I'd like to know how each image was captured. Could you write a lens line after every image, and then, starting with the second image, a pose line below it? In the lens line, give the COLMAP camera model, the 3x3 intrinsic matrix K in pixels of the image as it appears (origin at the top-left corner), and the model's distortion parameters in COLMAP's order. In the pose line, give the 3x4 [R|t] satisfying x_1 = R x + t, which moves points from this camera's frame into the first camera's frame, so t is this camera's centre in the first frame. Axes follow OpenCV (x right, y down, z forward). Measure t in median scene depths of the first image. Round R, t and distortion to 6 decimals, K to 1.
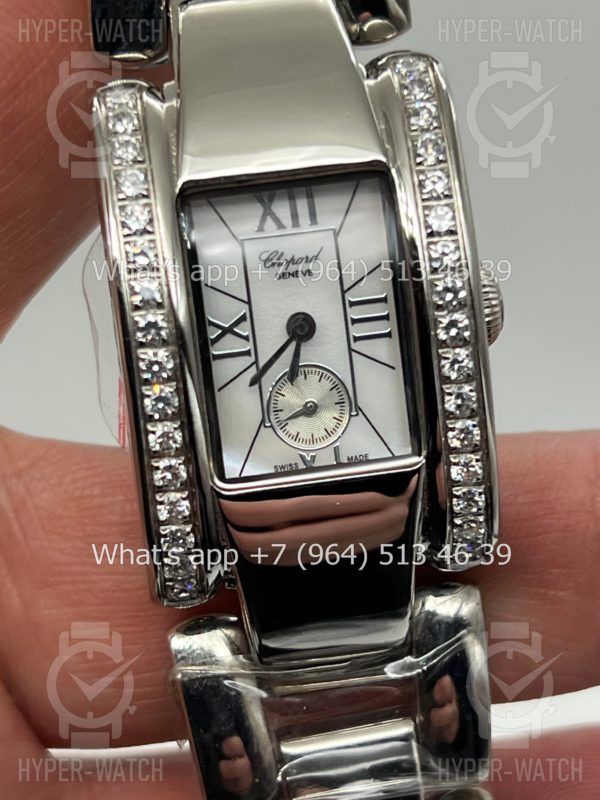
lens RADIAL K [[1826.6, 0, 300.0], [0, 1826.6, 400.0], [0, 0, 1]] dist [0.305093, -0.384422]
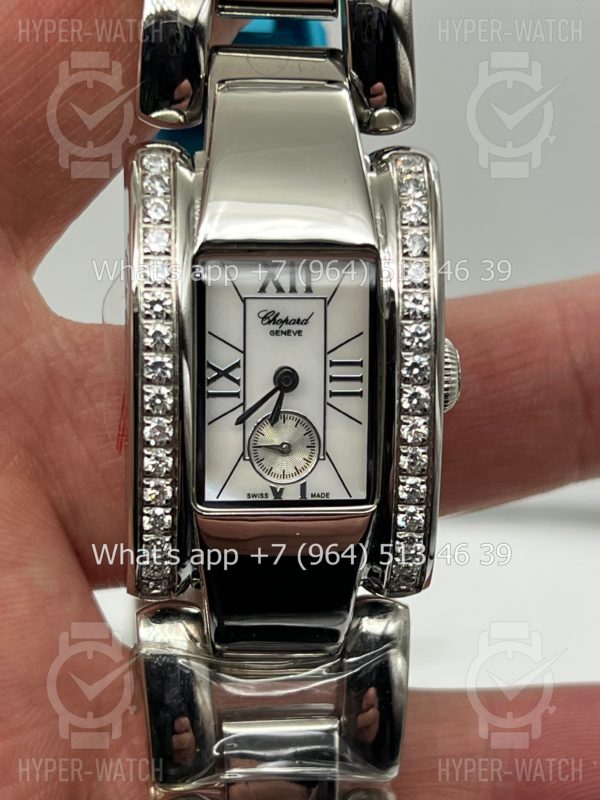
lens RADIAL K [[1826.6, 0, 300.0], [0, 1826.6, 400.0], [0, 0, 1]] dist [0.305093, -0.384422]
pose [[0.991417, 0.129293, 0.019385, -0.011365], [-0.130283, 0.989407, 0.064036, -0.101912], [-0.010900, -0.066012, 0.997759, -0.156839]]
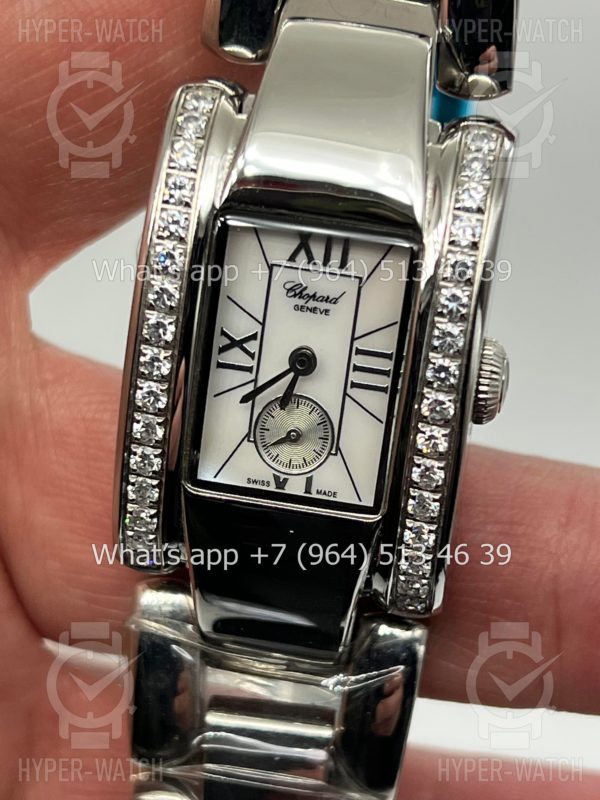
lens RADIAL K [[1826.6, 0, 300.0], [0, 1826.6, 400.0], [0, 0, 1]] dist [0.305093, -0.384422]
pose [[0.942805, 0.286750, -0.169979, 0.181714], [-0.259763, 0.951565, 0.164463, -0.189010], [0.208906, -0.110902, 0.971627, -0.014779]]
